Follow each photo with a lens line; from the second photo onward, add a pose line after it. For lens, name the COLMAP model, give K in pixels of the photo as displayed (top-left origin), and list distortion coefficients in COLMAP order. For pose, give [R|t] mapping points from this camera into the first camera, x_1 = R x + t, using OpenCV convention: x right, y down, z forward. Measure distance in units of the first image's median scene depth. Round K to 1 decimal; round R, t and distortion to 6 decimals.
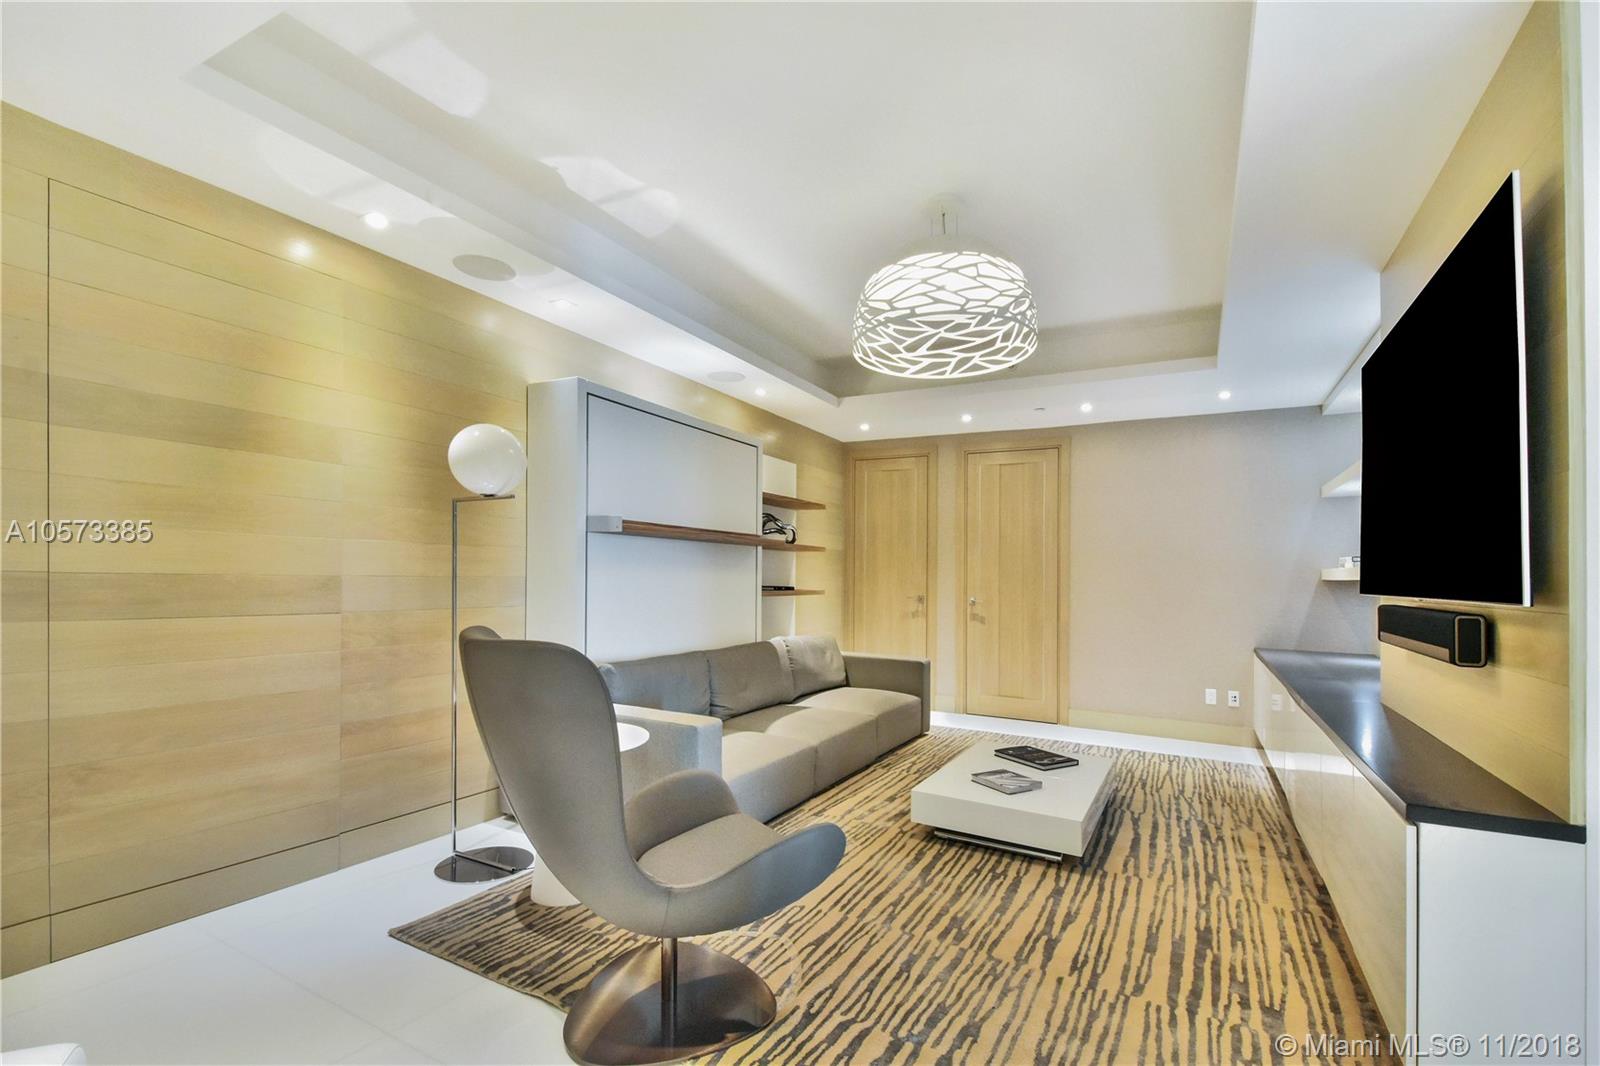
lens RADIAL K [[719.1, 0, 802.1], [0, 719.1, 559.6], [0, 0, 1]] dist [0.021280, -0.000084]
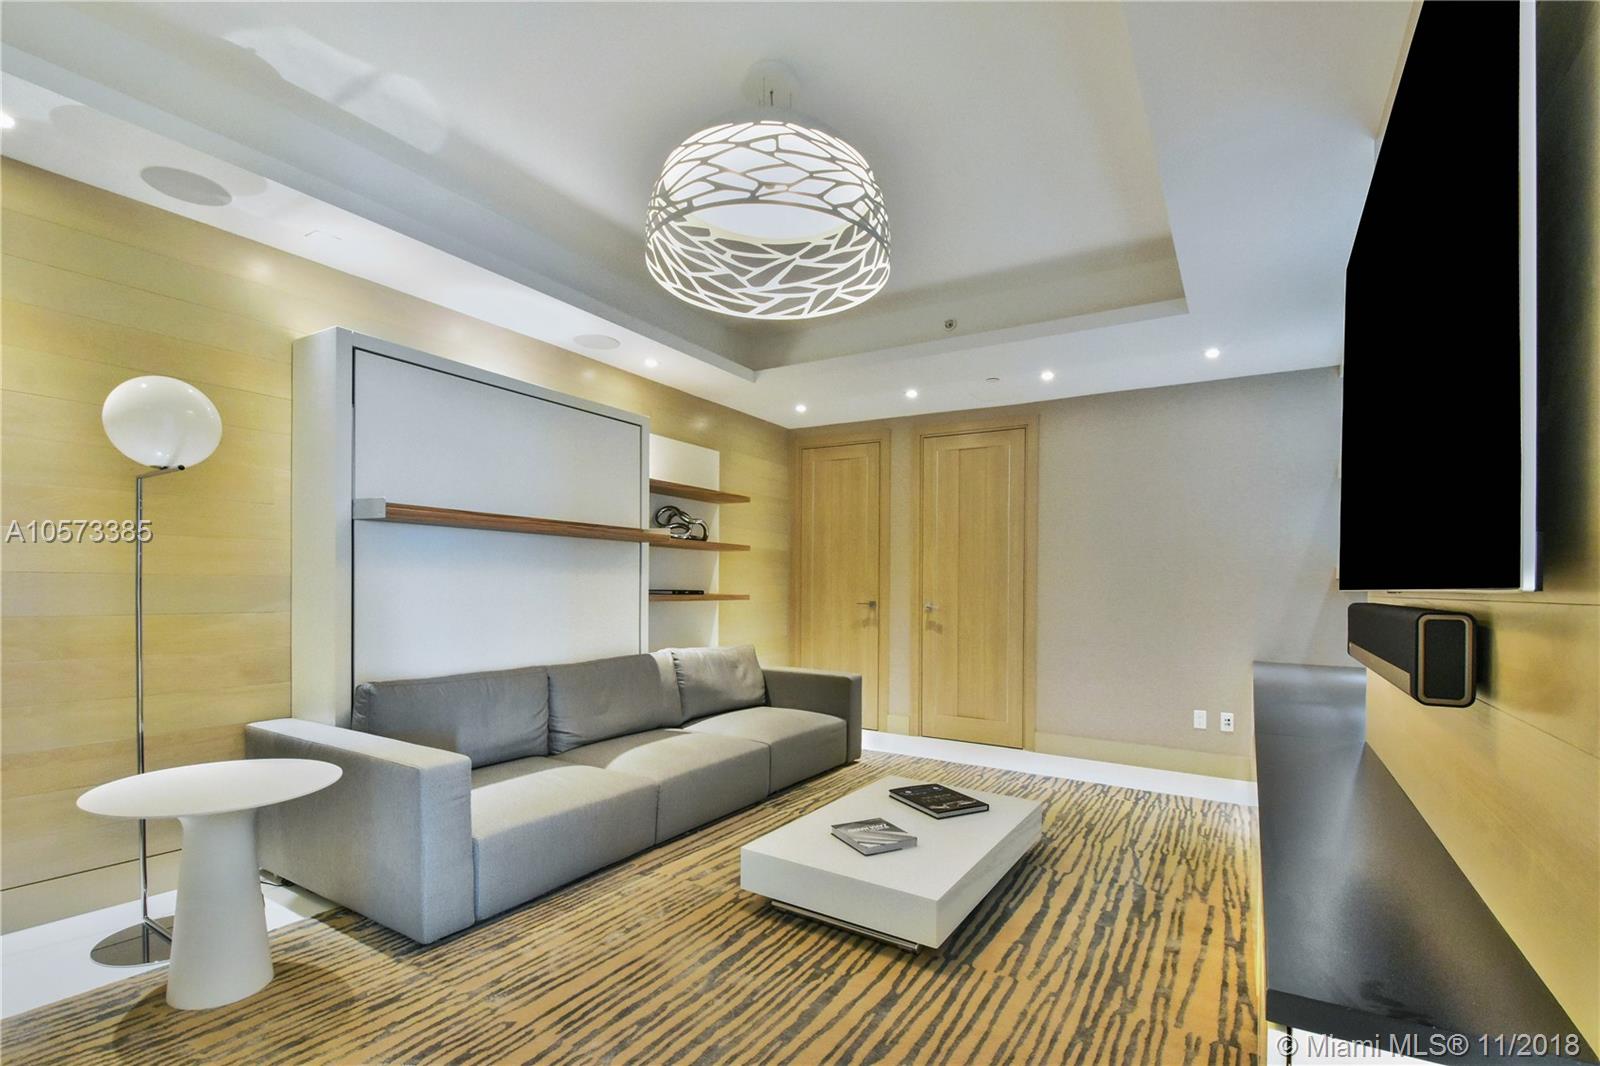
lens RADIAL K [[723.6, 0, 798.0], [0, 723.6, 577.6], [0, 0, 1]] dist [0.010274, -0.000539]
pose [[0.998141, -0.006565, -0.060600, 0.239766], [0.007251, 0.999912, 0.011118, 0.020174], [0.060522, -0.011537, 0.998100, 0.213541]]
